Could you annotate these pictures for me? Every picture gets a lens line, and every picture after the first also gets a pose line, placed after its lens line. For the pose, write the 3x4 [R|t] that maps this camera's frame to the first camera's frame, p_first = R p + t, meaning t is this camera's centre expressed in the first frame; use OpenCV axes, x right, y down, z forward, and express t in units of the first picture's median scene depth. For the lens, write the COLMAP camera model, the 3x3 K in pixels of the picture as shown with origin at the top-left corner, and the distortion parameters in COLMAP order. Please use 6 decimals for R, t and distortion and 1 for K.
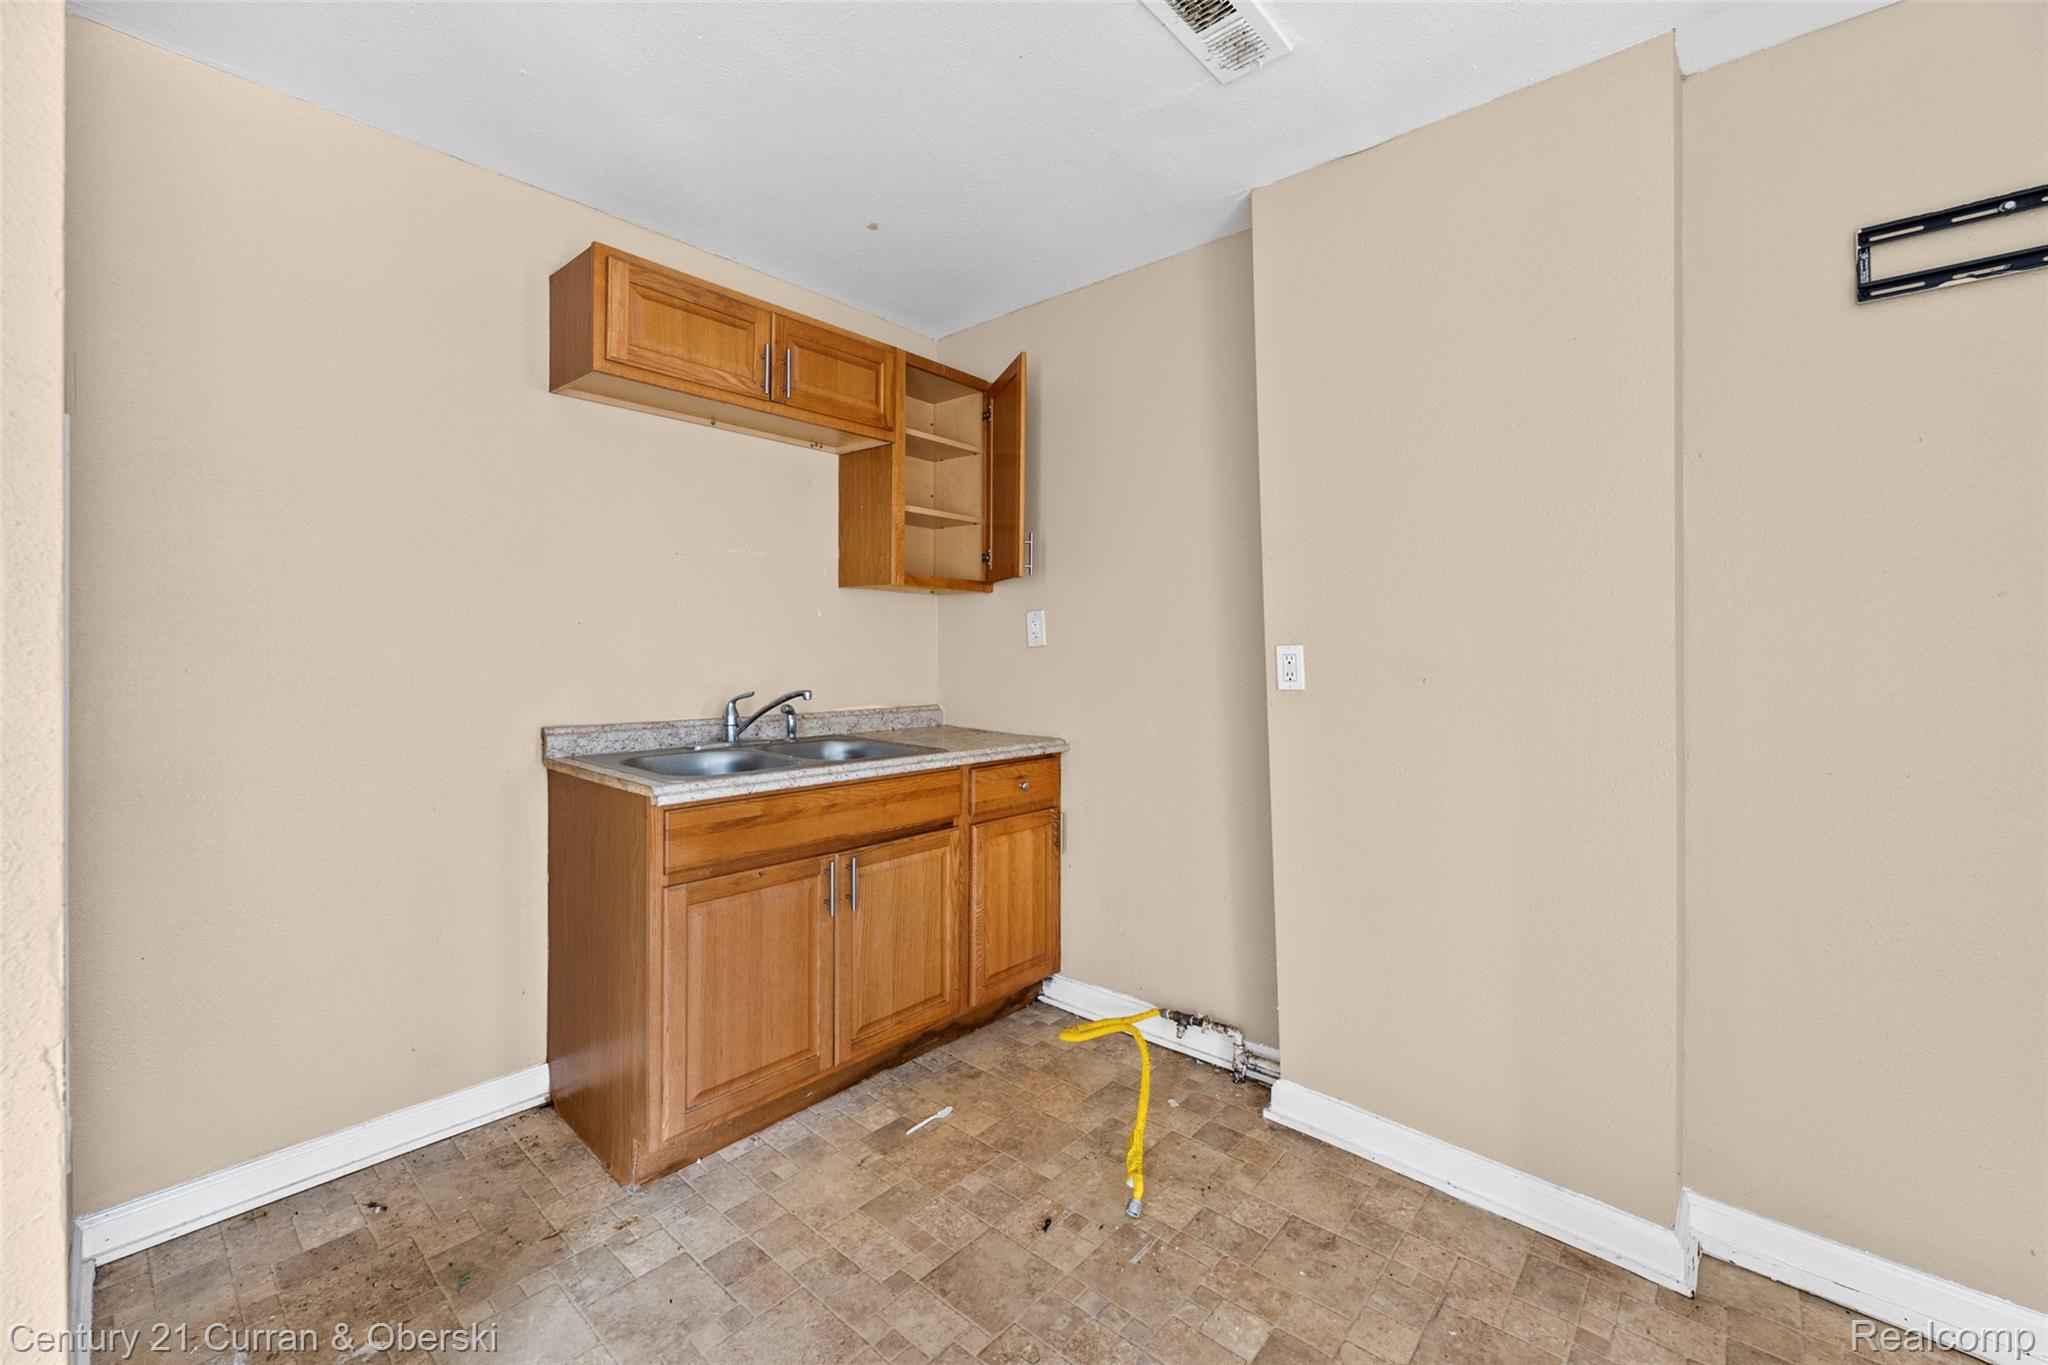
lens RADIAL K [[814.4, 0, 1028.2], [0, 814.4, 658.0], [0, 0, 1]] dist [-0.000361, -0.000034]
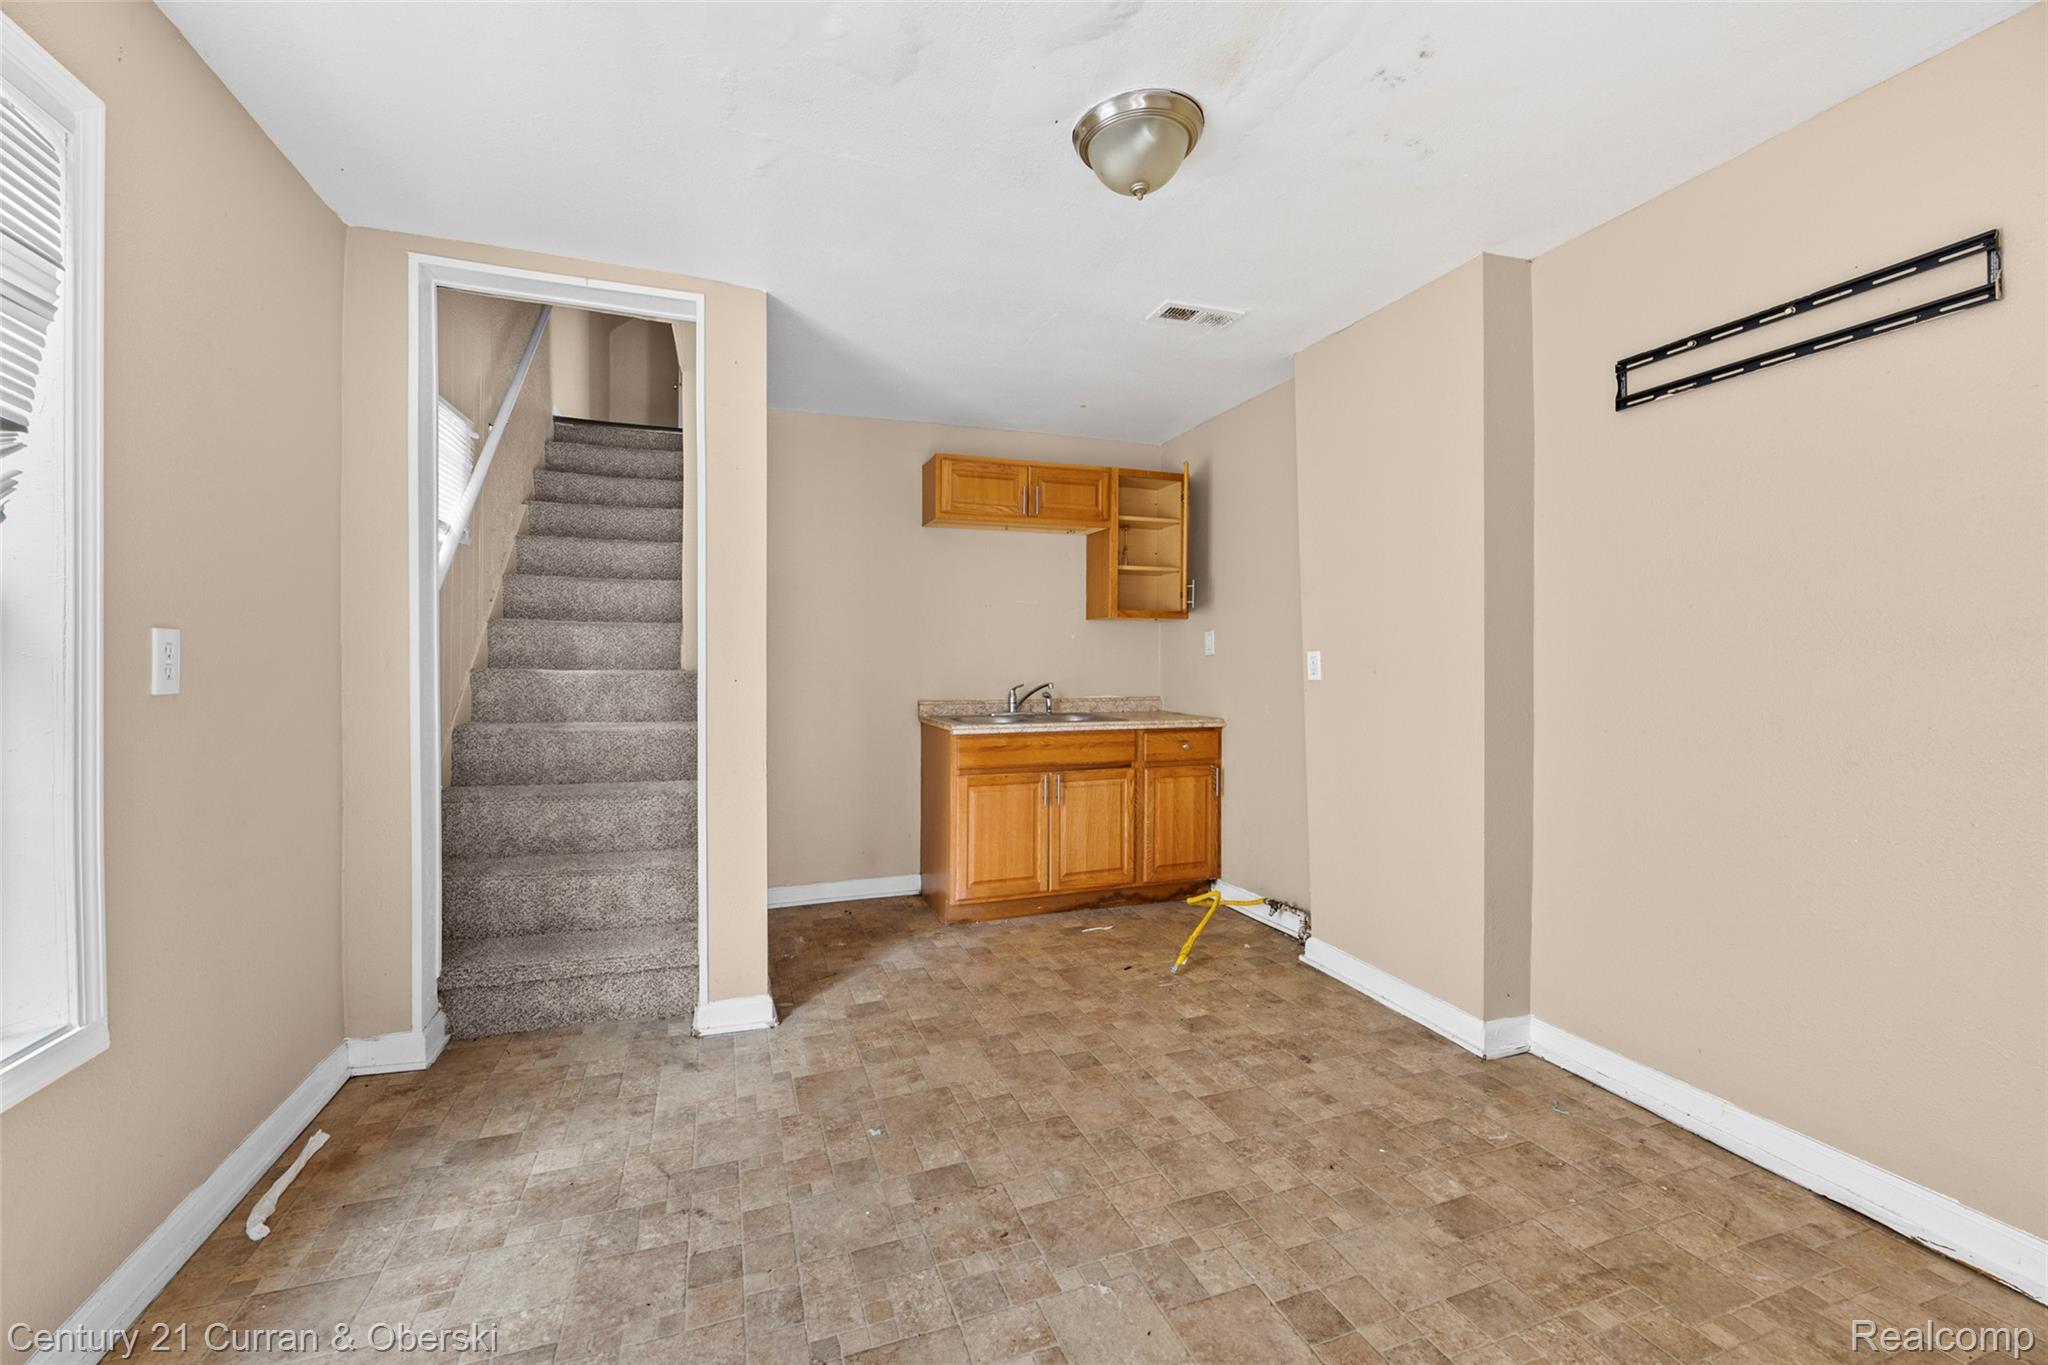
lens RADIAL K [[827.5, 0, 1026.0], [0, 827.5, 660.0], [0, 0, 1]] dist [0.000023, 0.000007]
pose [[0.873974, -0.012792, -0.485804, 0.573979], [0.004018, 0.999810, -0.019097, 0.027295], [0.485956, 0.014738, 0.873859, -0.586223]]
